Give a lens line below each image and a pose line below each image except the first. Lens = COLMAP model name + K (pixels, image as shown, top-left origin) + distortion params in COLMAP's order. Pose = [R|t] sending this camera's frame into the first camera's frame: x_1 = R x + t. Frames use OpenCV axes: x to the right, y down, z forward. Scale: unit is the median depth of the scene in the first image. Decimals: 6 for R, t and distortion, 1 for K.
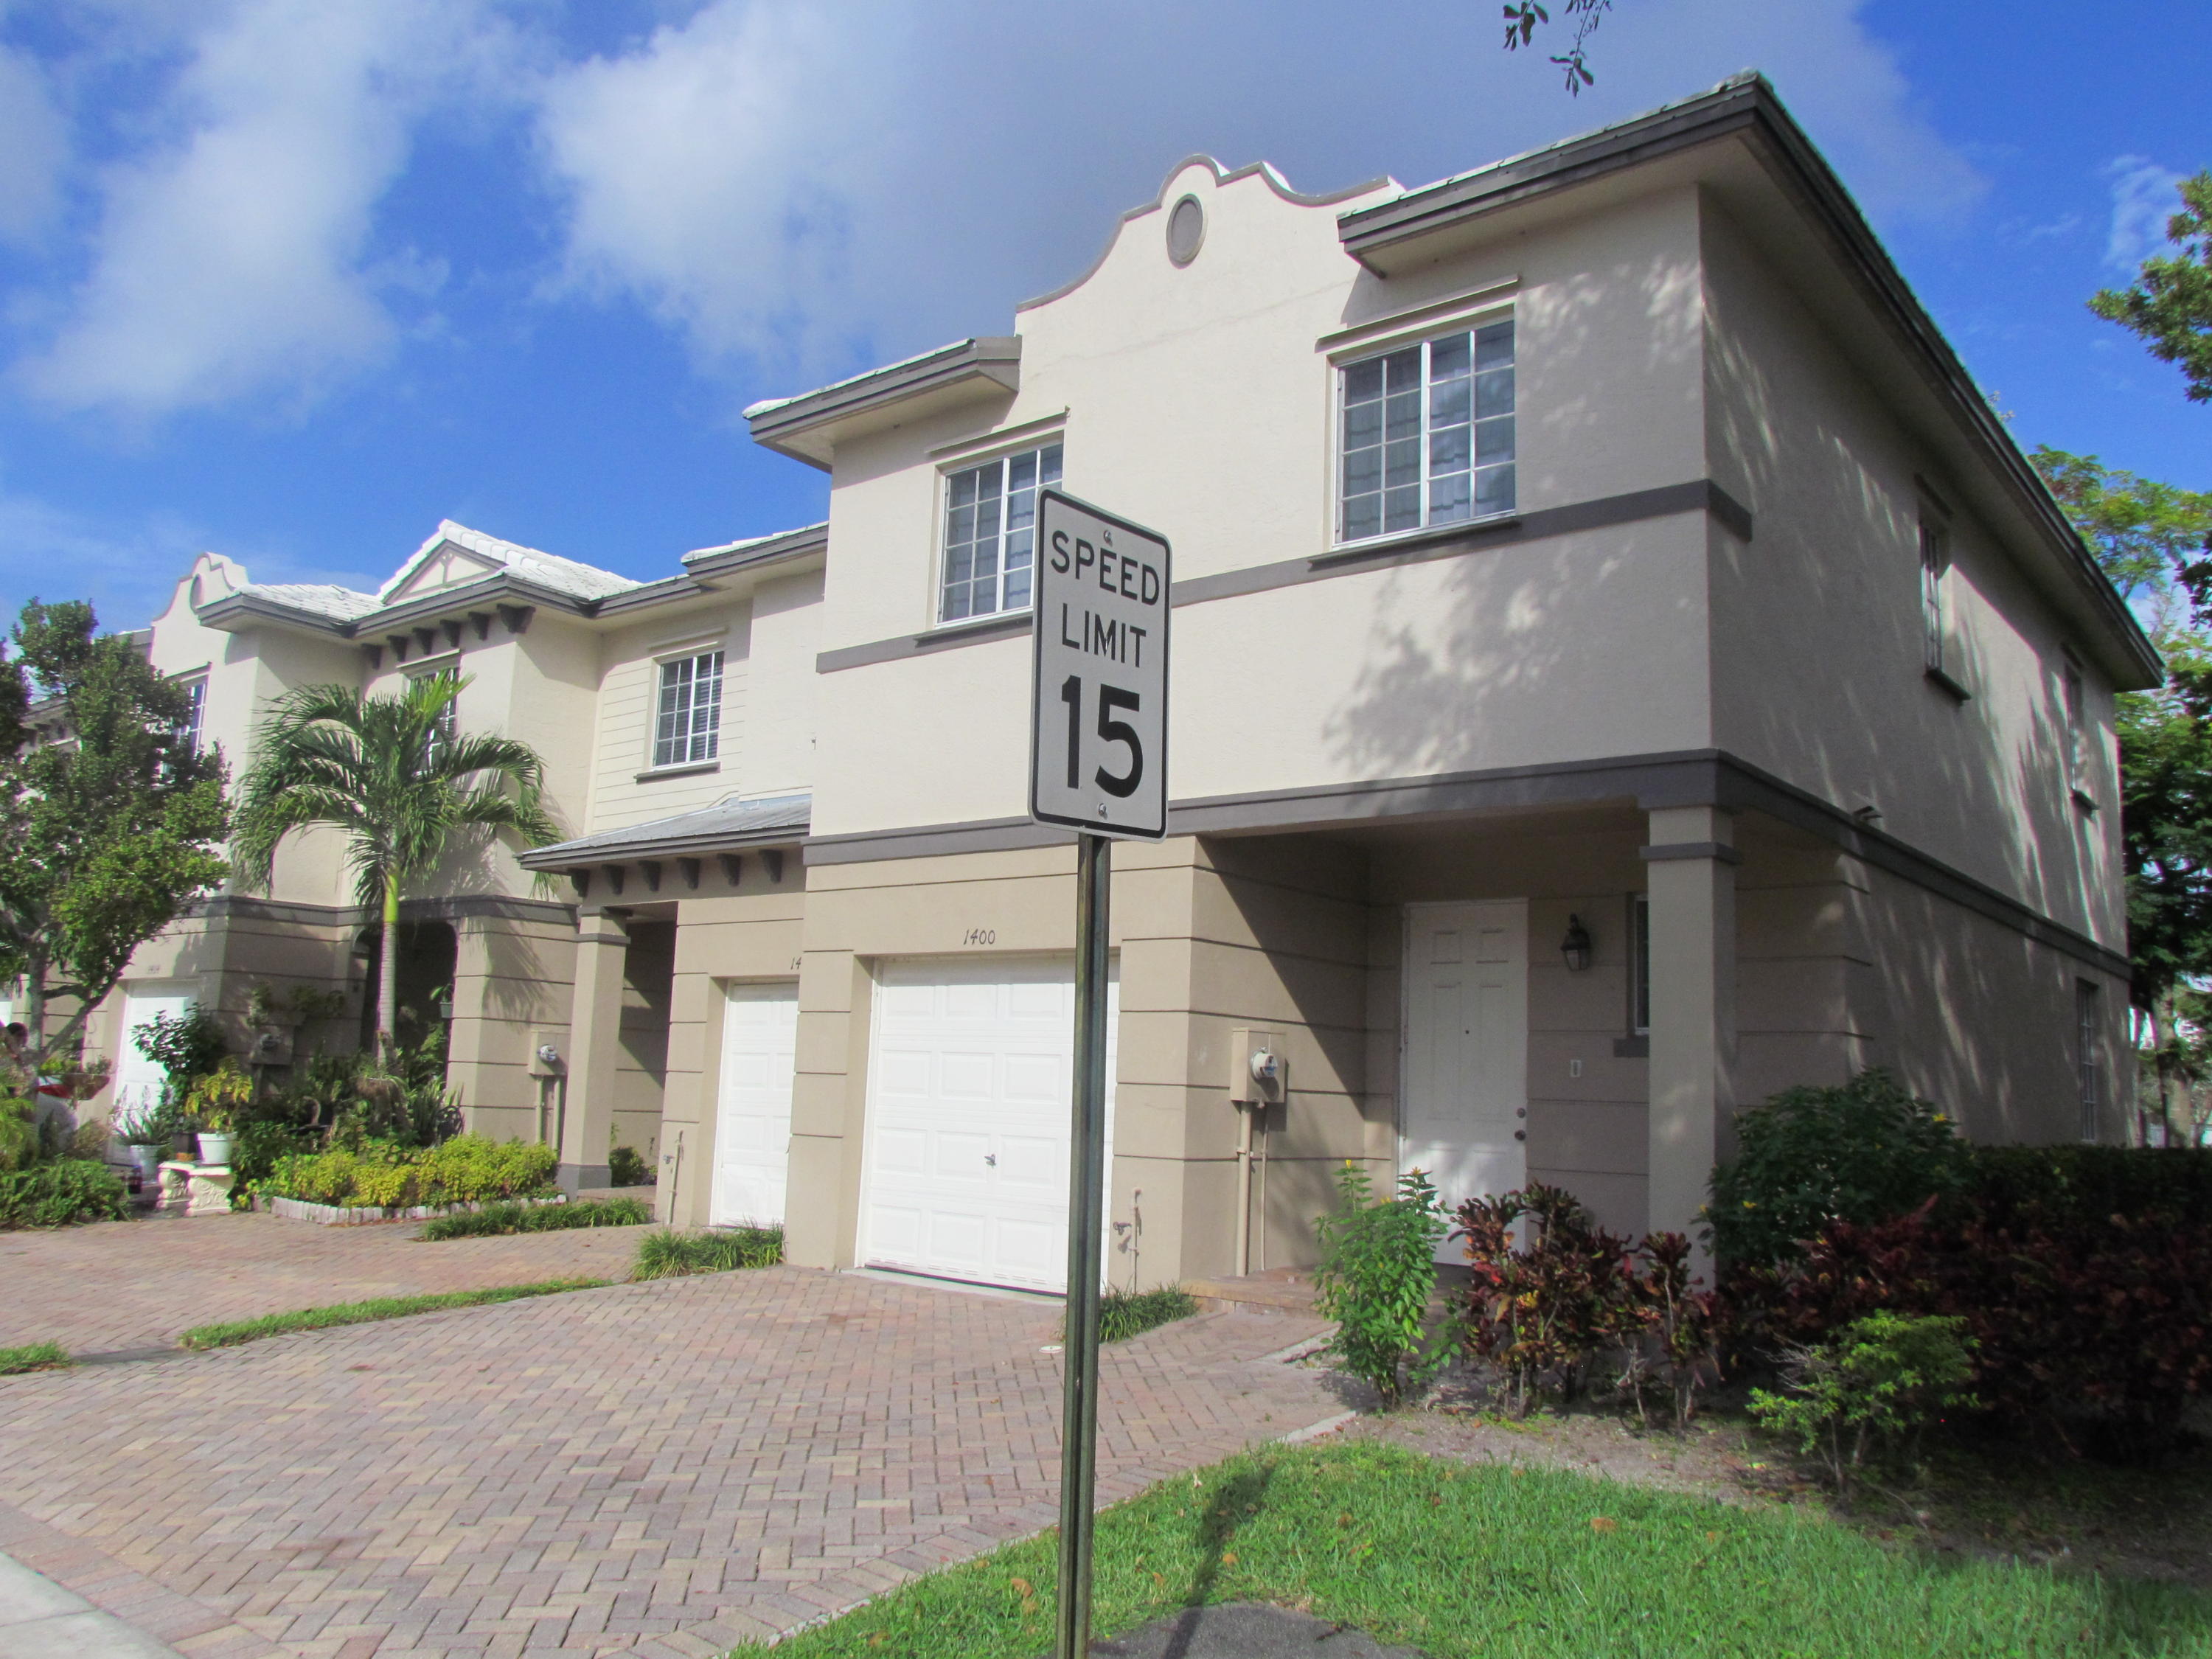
lens RADIAL K [[1737.8, 0, 1104.8], [0, 1737.8, 828.7], [0, 0, 1]] dist [-0.027434, -0.000383]
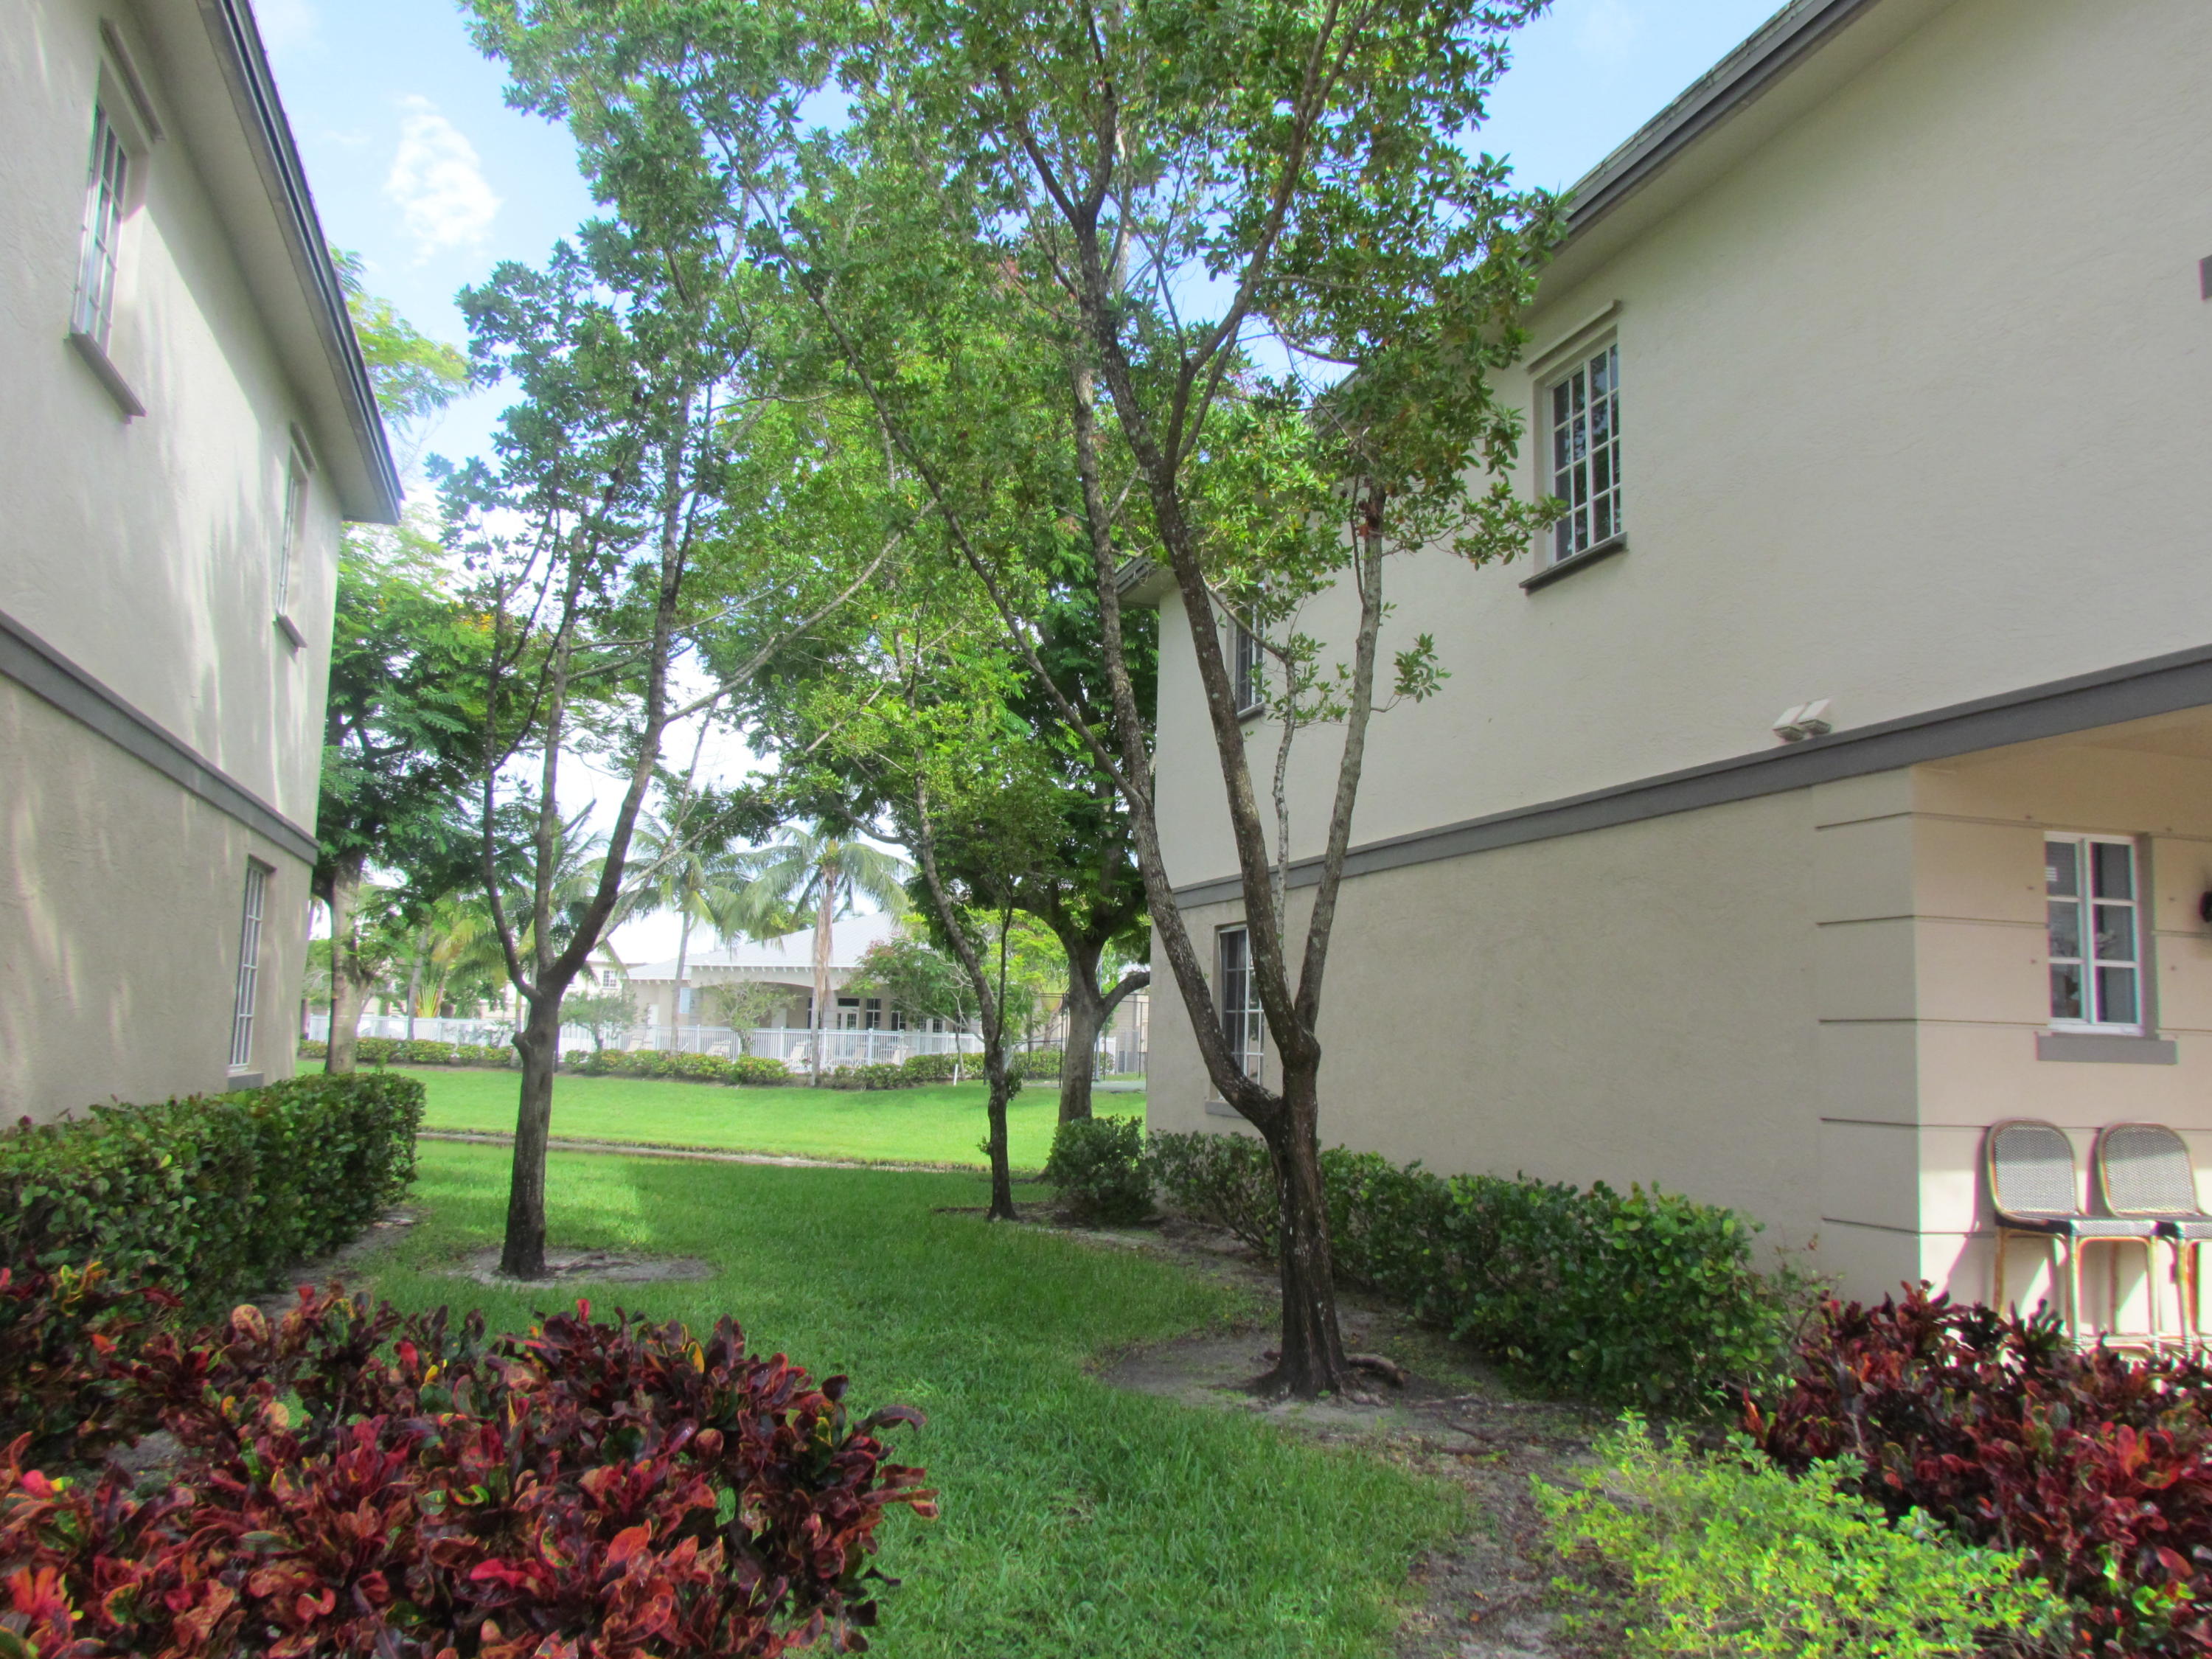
lens RADIAL K [[1737.8, 0, 1104.8], [0, 1737.8, 828.7], [0, 0, 1]] dist [-0.027434, -0.000383]
pose [[0.566411, 0.076807, 0.820536, 0.167677], [-0.131103, 0.991366, -0.002298, 0.030262], [-0.813628, -0.106273, 0.571591, 0.285180]]
